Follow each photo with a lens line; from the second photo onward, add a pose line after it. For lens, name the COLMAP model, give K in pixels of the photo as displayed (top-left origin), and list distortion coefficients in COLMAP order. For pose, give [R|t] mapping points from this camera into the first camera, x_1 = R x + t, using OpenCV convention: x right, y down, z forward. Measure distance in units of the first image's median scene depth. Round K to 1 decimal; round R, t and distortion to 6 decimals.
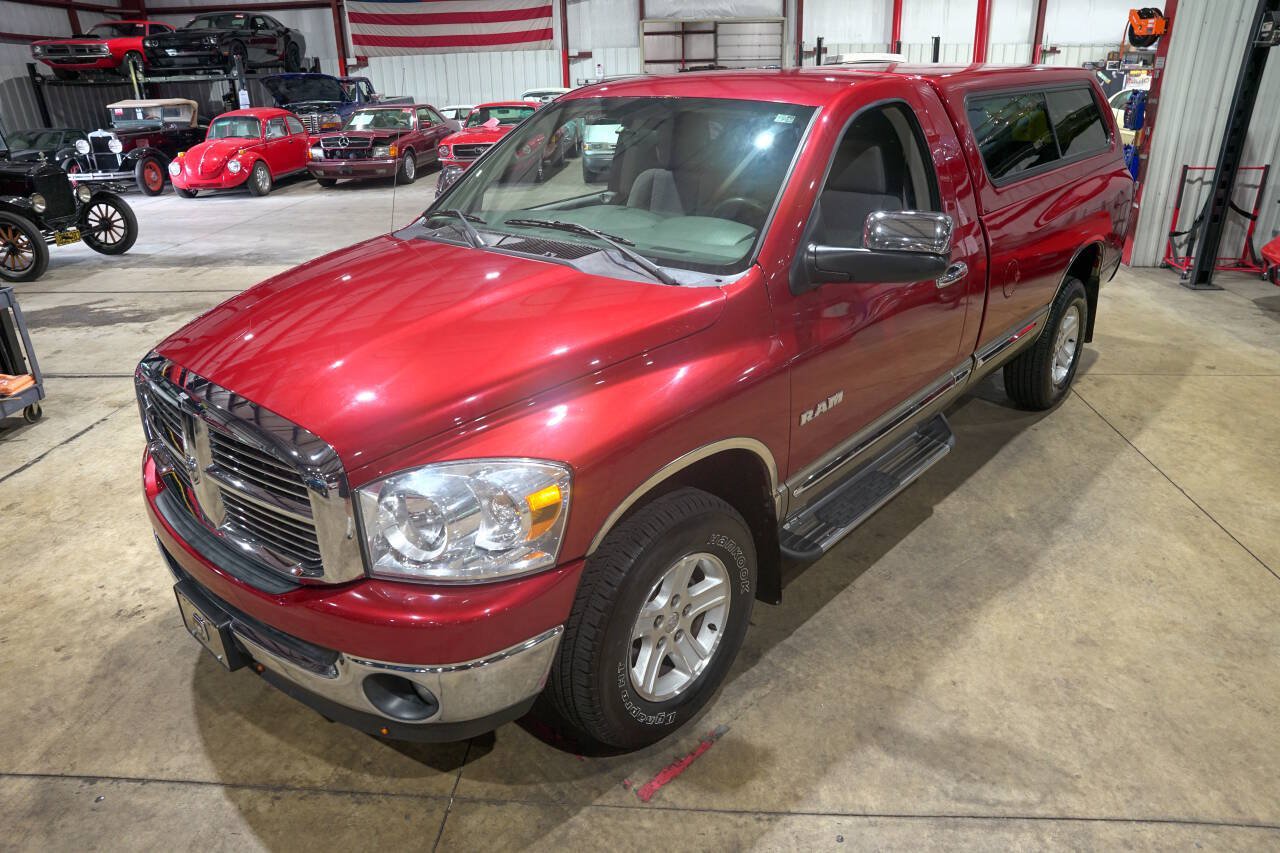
lens RADIAL K [[876.8, 0, 643.5], [0, 876.8, 425.7], [0, 0, 1]] dist [-0.142315, 0.112617]
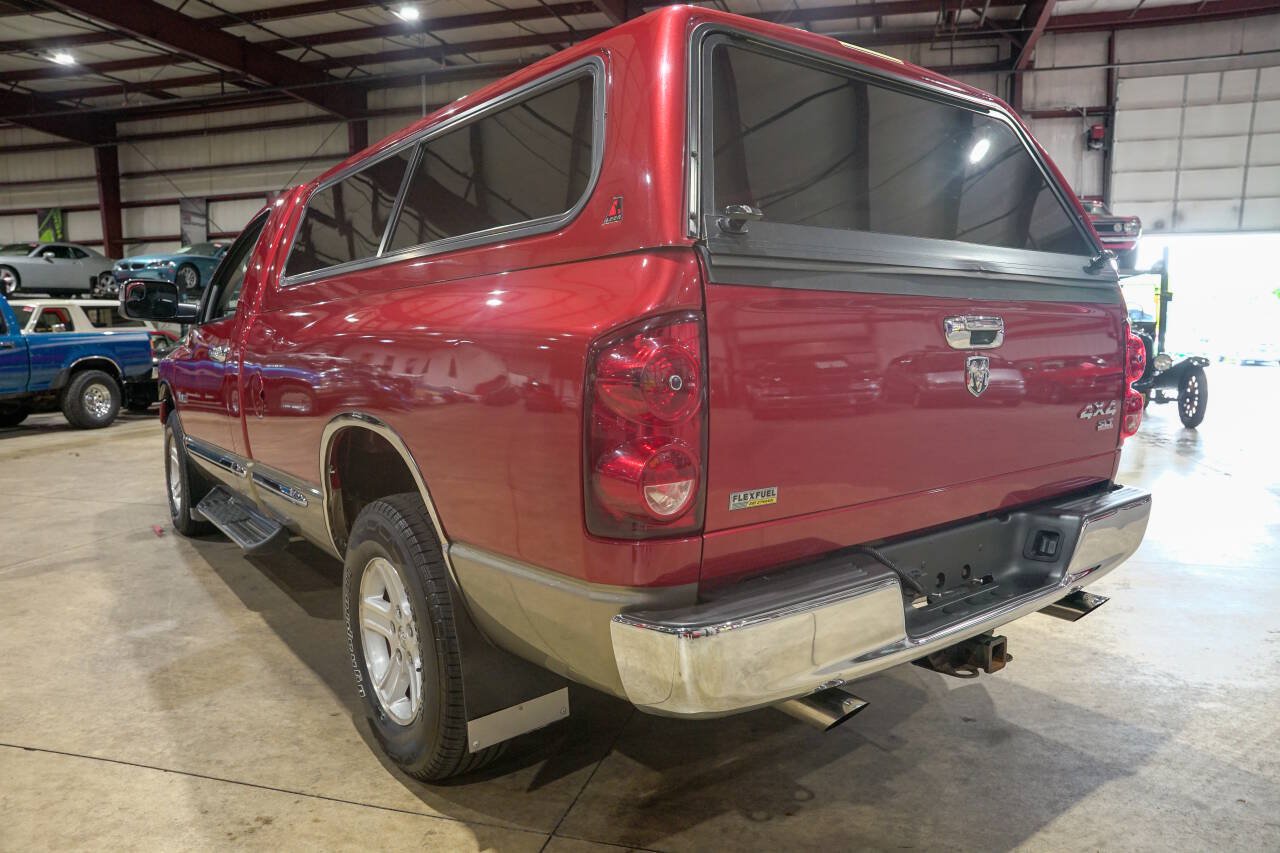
lens RADIAL K [[876.8, 0, 643.5], [0, 876.8, 425.7], [0, 0, 1]] dist [-0.142315, 0.112617]
pose [[-0.189605, 0.133685, -0.972717, 1.209499], [-0.366286, 0.909539, 0.196400, -0.459119], [0.910980, 0.393531, -0.123486, 1.505038]]
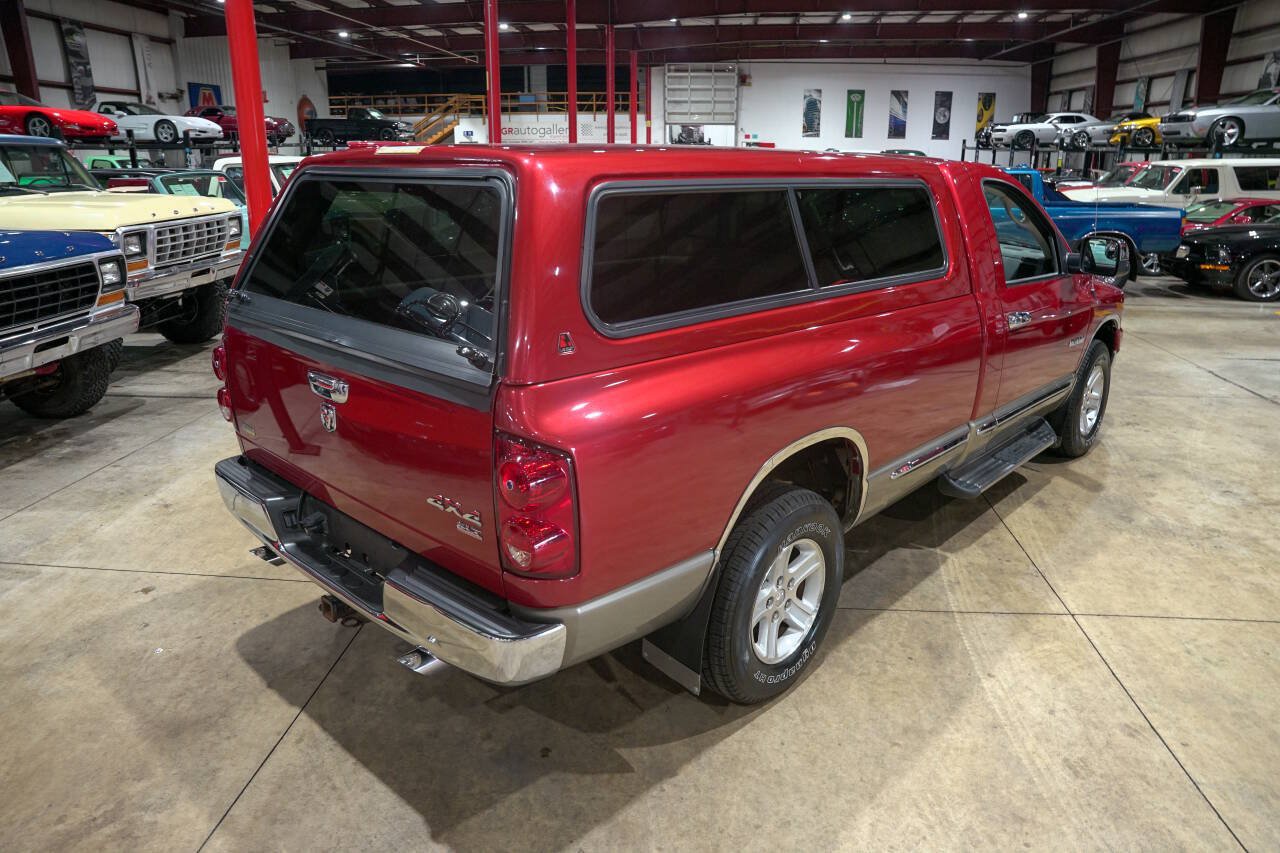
lens RADIAL K [[876.8, 0, 643.5], [0, 876.8, 425.7], [0, 0, 1]] dist [-0.142315, 0.112617]
pose [[-0.999632, 0.012804, 0.023926, 0.394016], [0.025234, 0.762930, 0.645988, -0.891315], [-0.009982, 0.646354, -0.762972, 2.146941]]
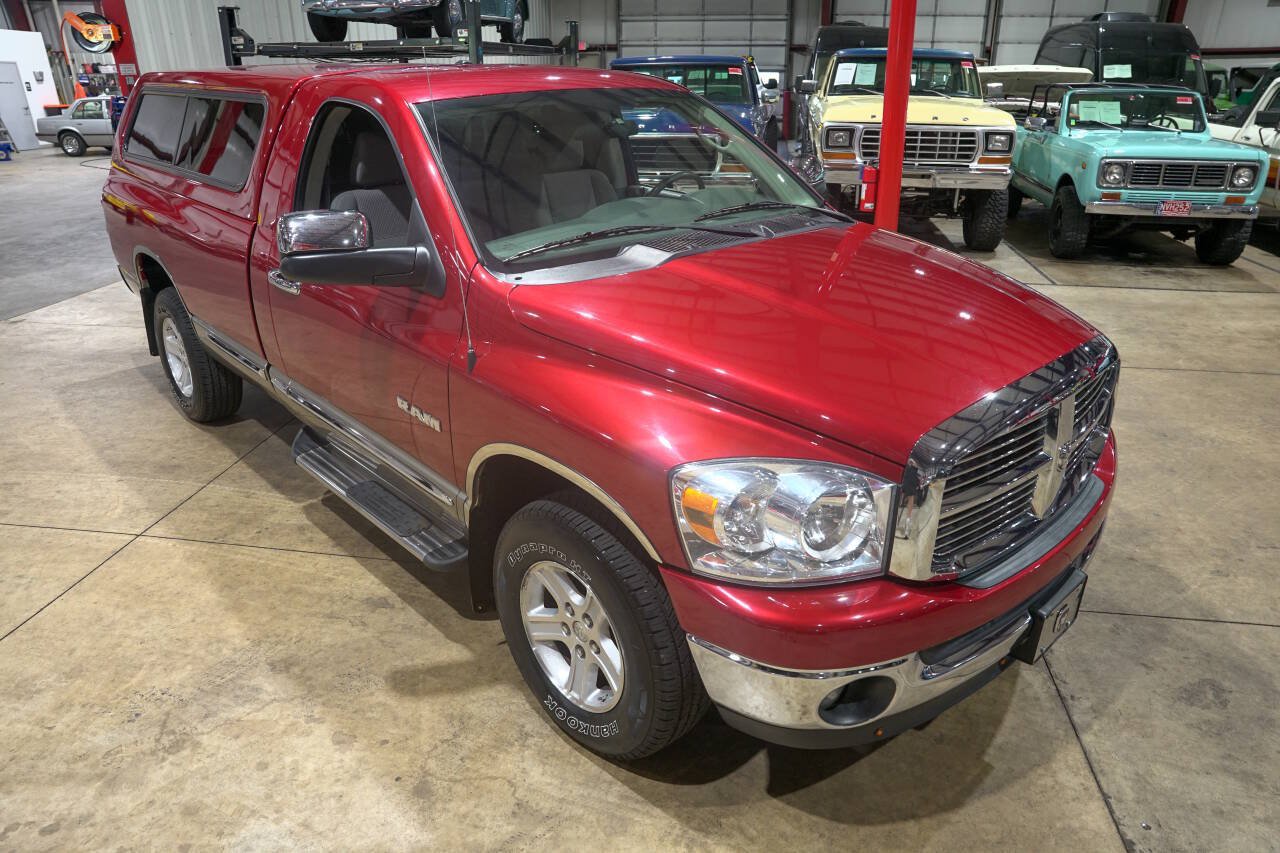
lens RADIAL K [[876.8, 0, 643.5], [0, 876.8, 425.7], [0, 0, 1]] dist [-0.142315, 0.112617]
pose [[0.079650, -0.367297, 0.926687, -0.831859], [0.382530, 0.869727, 0.311841, -0.305670], [-0.920504, 0.329647, 0.209776, 0.812189]]
